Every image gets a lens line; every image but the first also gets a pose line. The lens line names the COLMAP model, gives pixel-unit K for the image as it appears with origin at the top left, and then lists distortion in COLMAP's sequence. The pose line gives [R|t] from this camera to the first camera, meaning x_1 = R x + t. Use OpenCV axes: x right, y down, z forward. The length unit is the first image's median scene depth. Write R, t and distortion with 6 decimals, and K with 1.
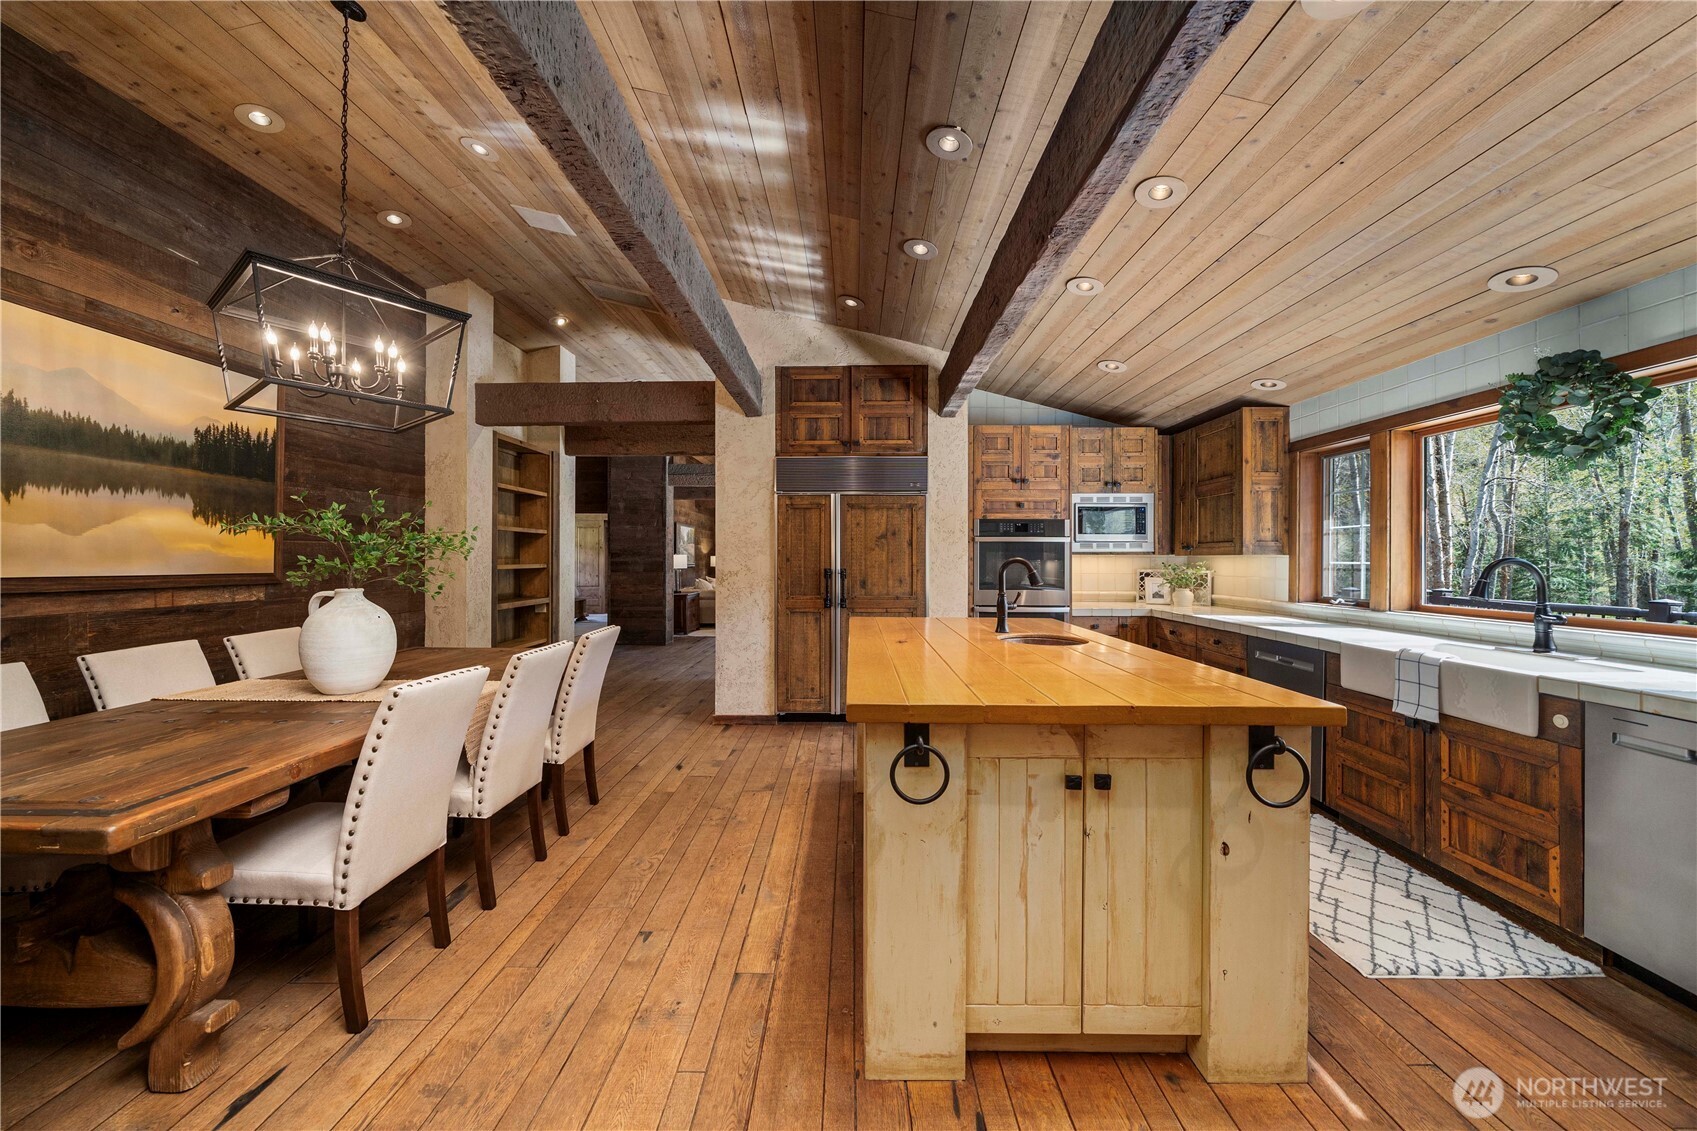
lens RADIAL K [[595.8, 0, 842.1], [0, 595.8, 553.0], [0, 0, 1]] dist [-0.006981, 0.000352]
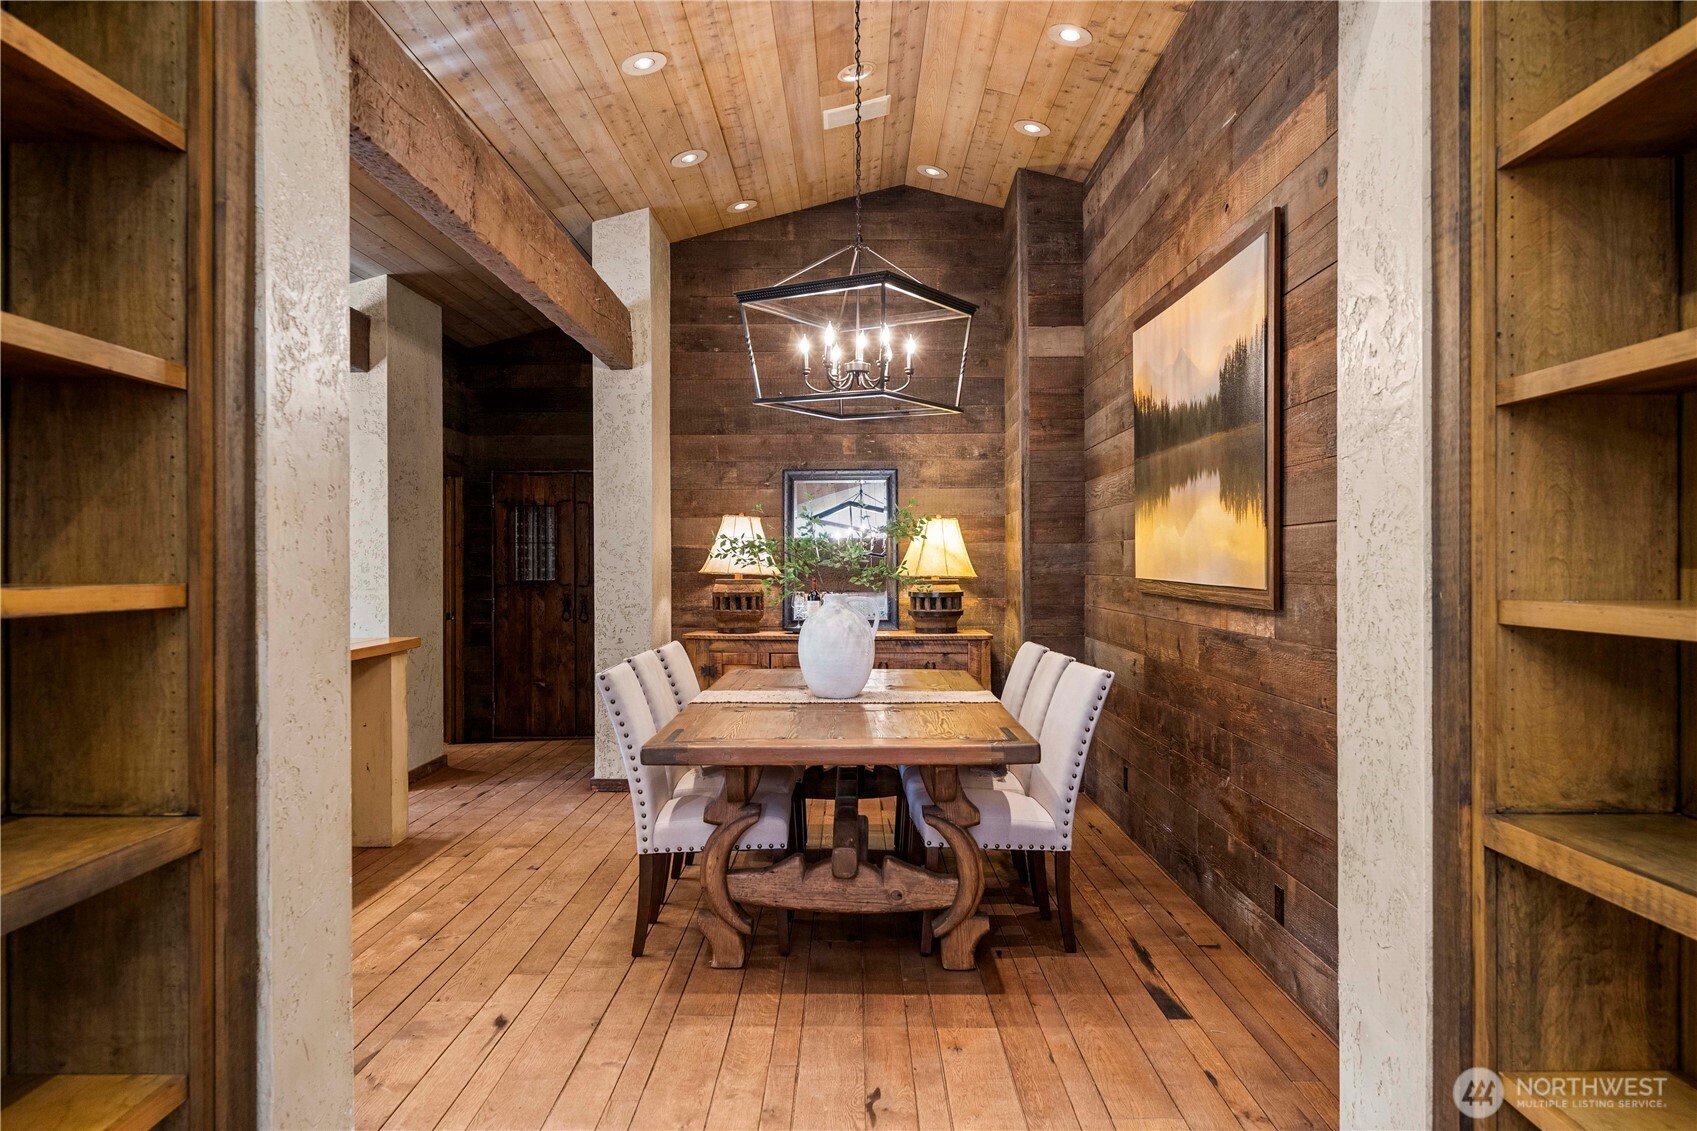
lens RADIAL K [[1168.7, 0, 853.5], [0, 1168.7, 570.2], [0, 0, 1]] dist [-0.006233, -0.004418]
pose [[-0.999910, 0.003475, -0.012921, -0.722365], [0.003477, 0.999994, -0.000123, 0.018794], [0.012921, -0.000168, -0.999917, 2.566339]]
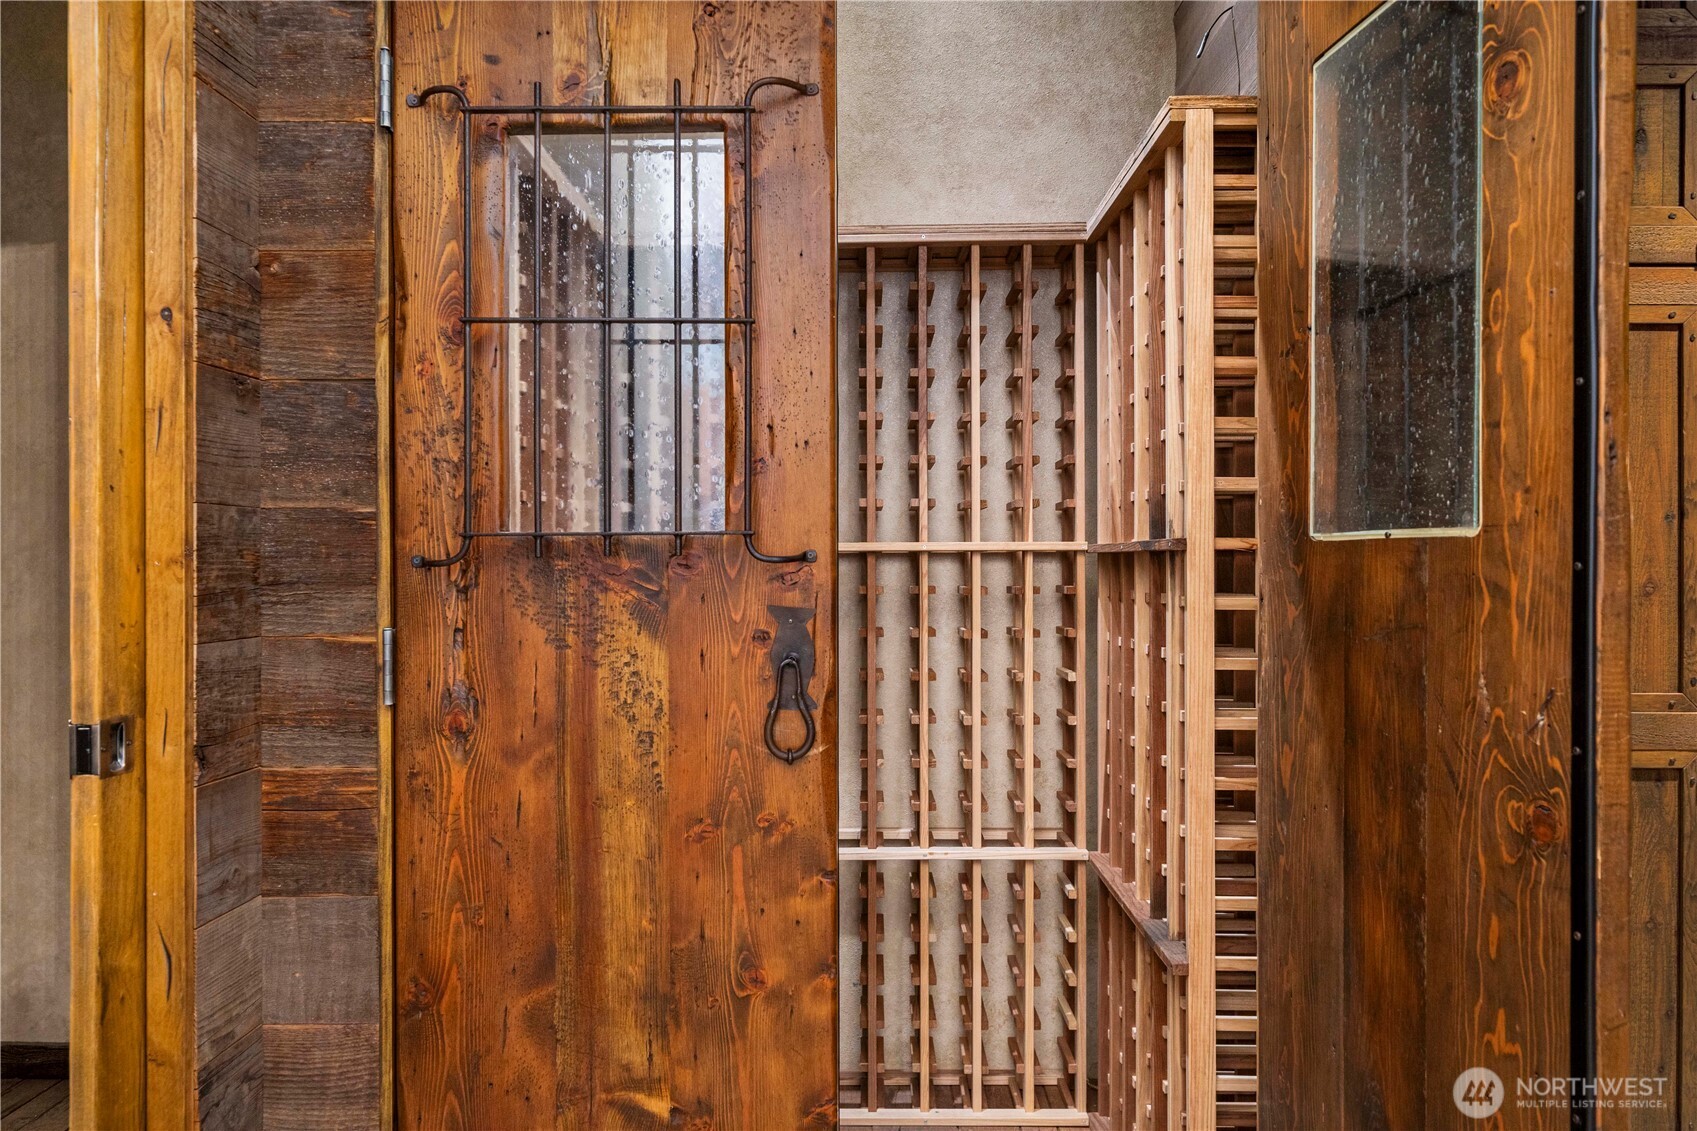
lens RADIAL K [[1168.7, 0, 849.1], [0, 1168.7, 564.3], [0, 0, 1]] dist [-0.006233, -0.004418]
pose [[-0.999973, 0.001853, -0.007135, -0.180611], [0.001855, 0.999998, -0.000298, 0.049034], [0.007134, -0.000311, -0.999975, 0.585391]]
